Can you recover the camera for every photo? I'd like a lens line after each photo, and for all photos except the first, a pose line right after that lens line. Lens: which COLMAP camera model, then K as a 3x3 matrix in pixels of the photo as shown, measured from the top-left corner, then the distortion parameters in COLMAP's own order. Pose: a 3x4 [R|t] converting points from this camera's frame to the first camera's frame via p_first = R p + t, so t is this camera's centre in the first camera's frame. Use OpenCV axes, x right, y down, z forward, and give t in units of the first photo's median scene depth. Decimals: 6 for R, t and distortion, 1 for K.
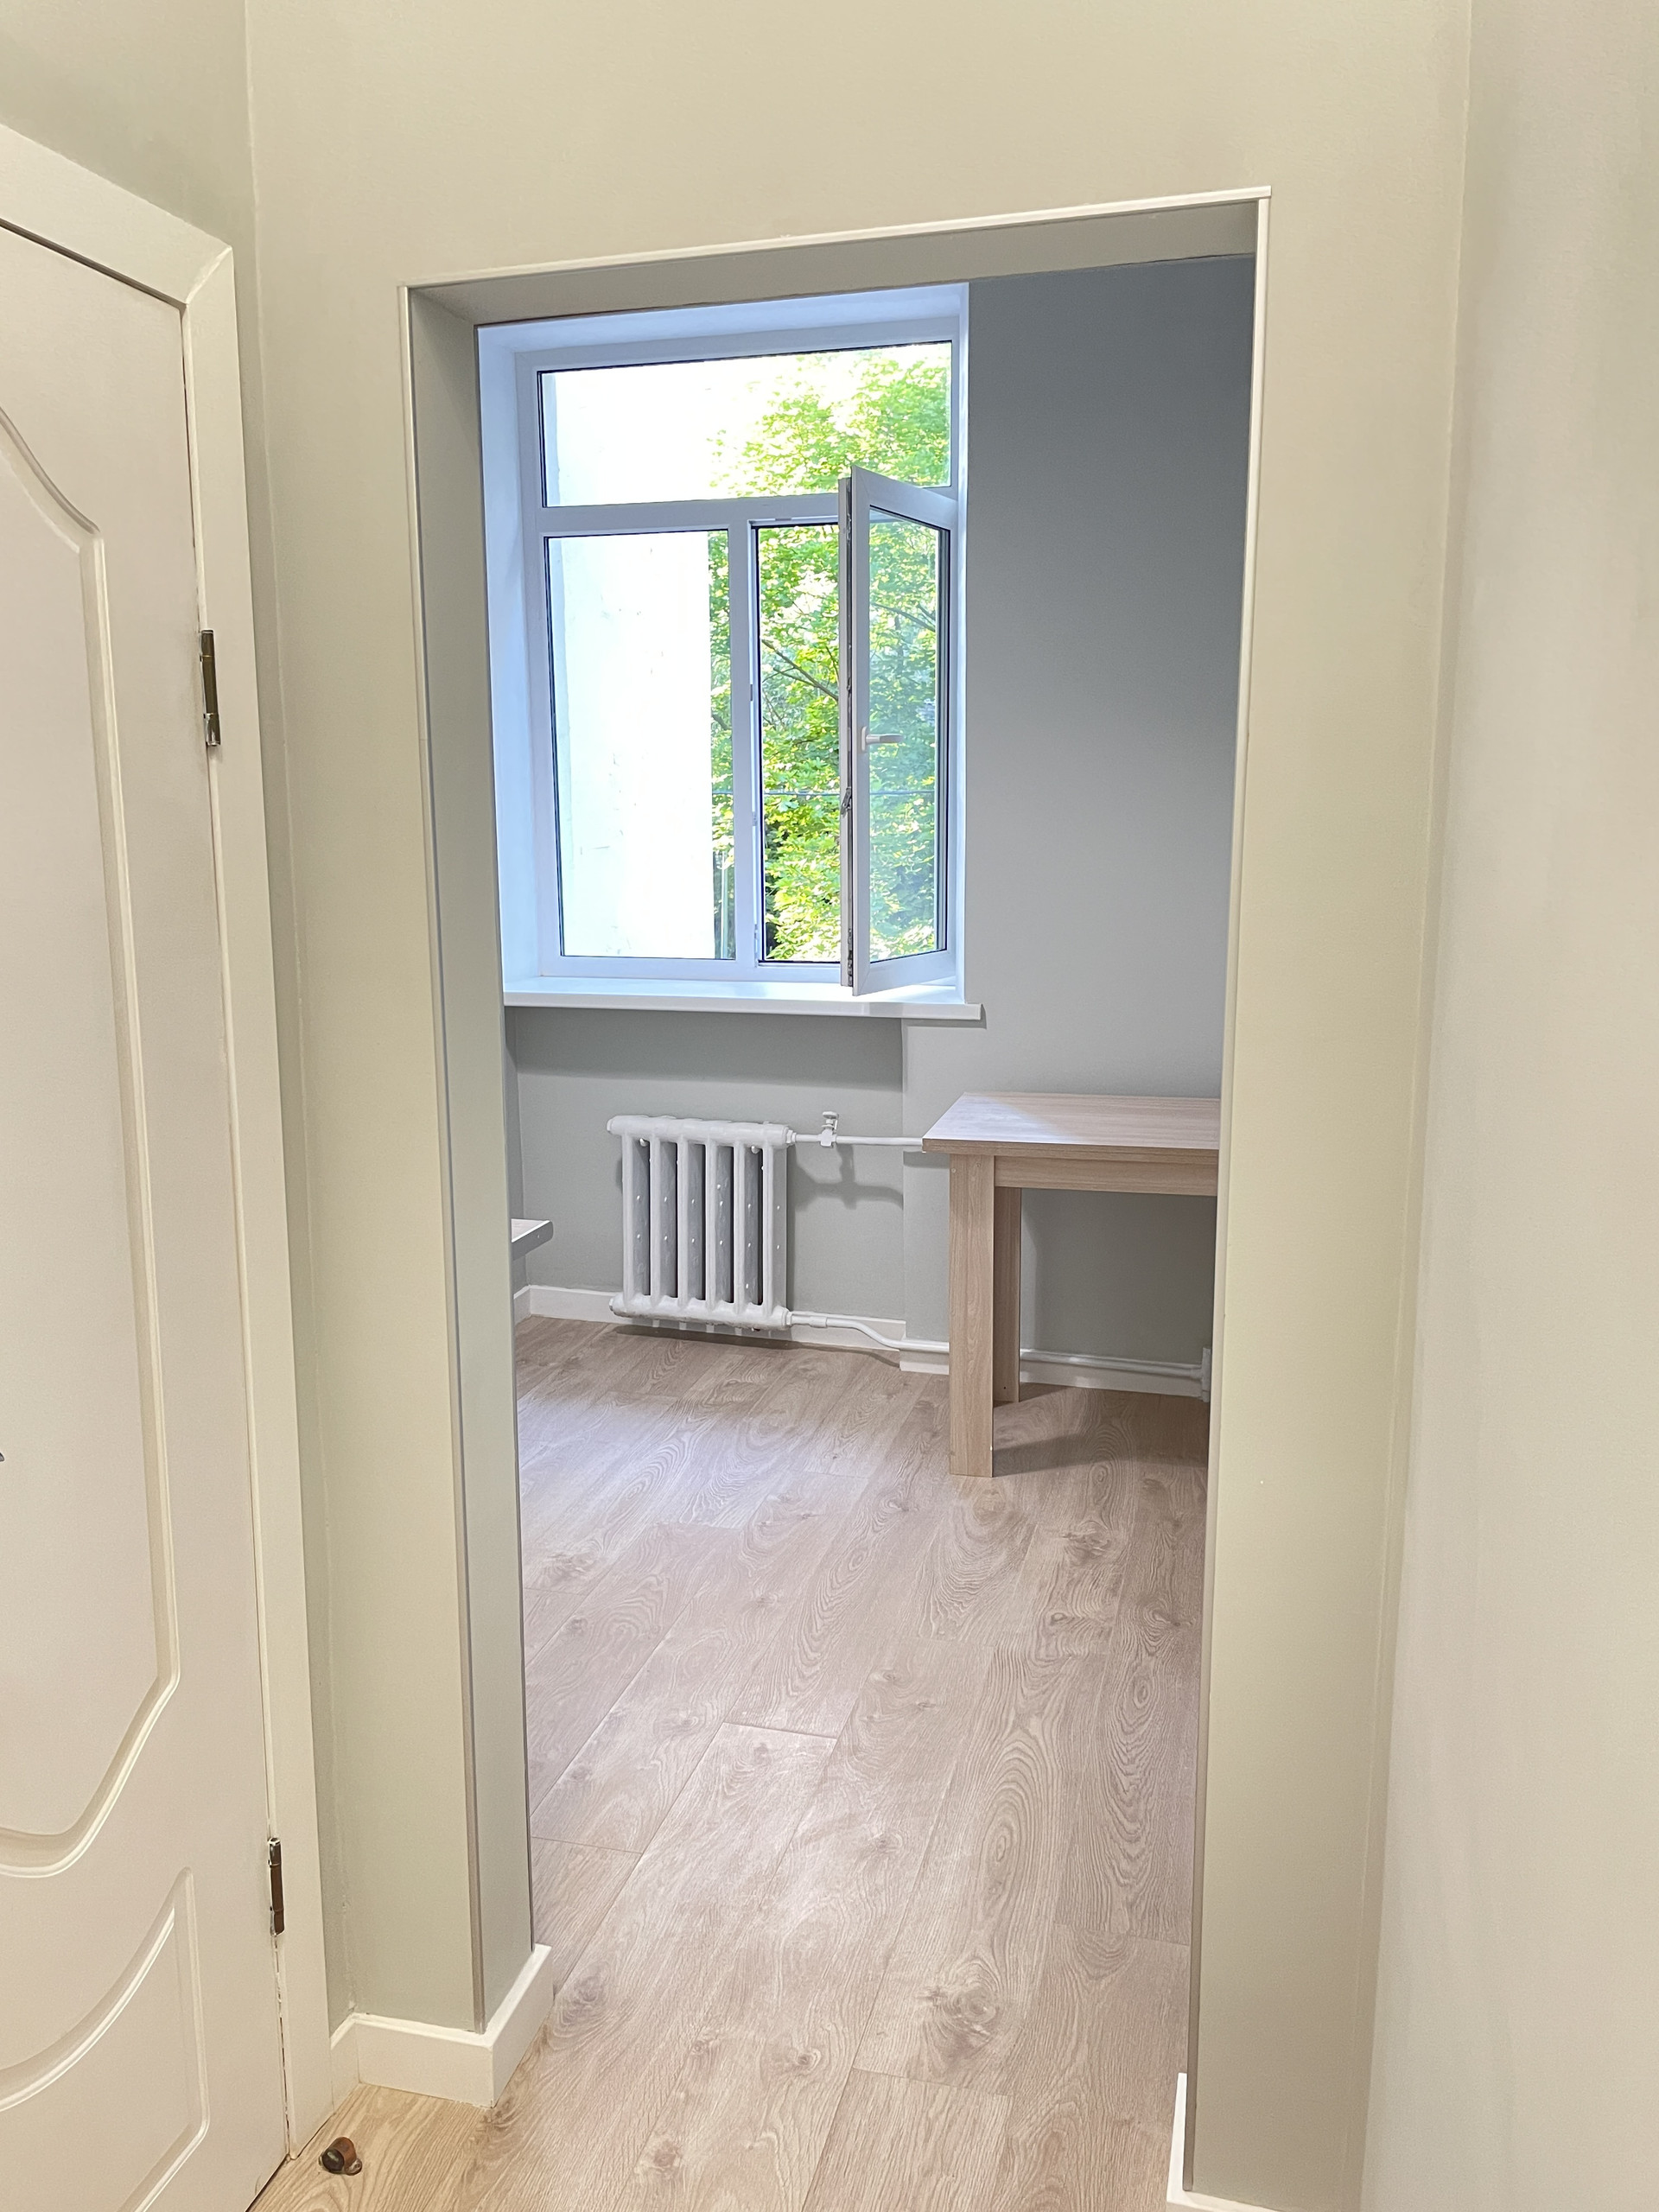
lens RADIAL K [[1717.1, 0, 827.9], [0, 1717.1, 1095.0], [0, 0, 1]] dist [0.076835, -0.101082]
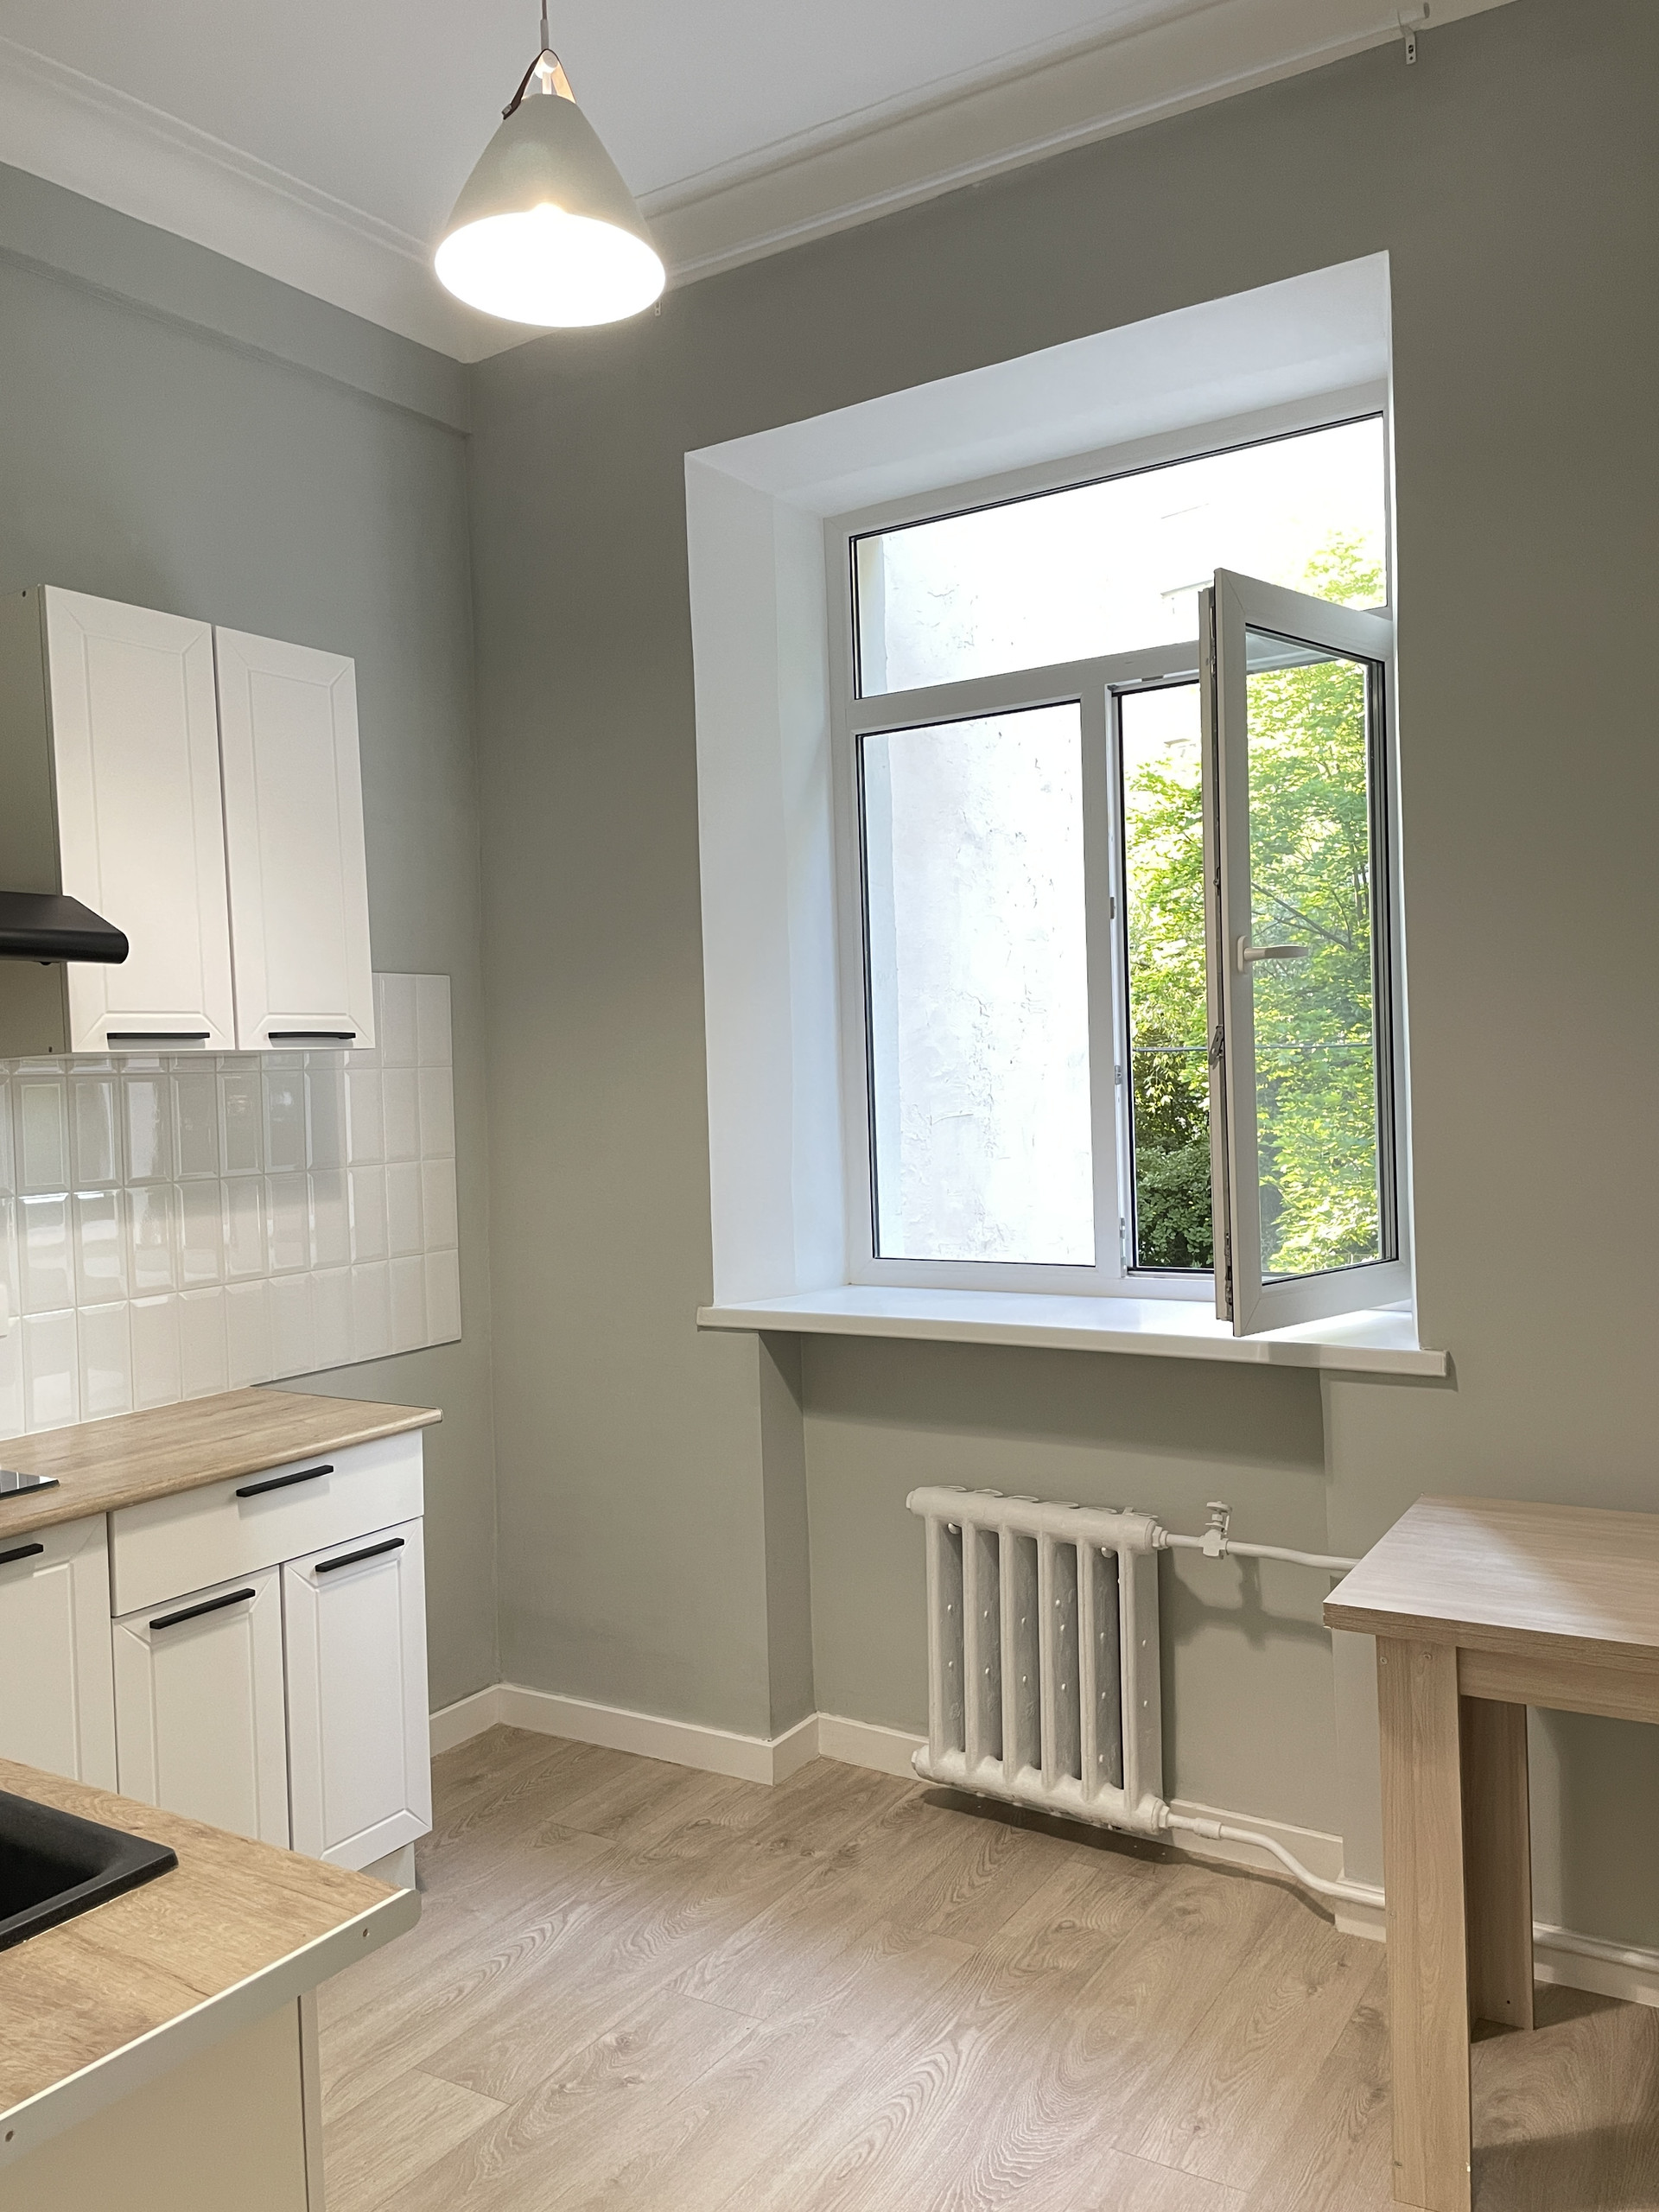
lens RADIAL K [[1717.1, 0, 835.3], [0, 1717.1, 1099.0], [0, 0, 1]] dist [0.076835, -0.101082]
pose [[0.956683, -0.020507, -0.290409, 0.057621], [-0.022452, 0.989348, -0.143827, -0.045733], [0.290265, 0.144117, 0.946032, 0.294168]]
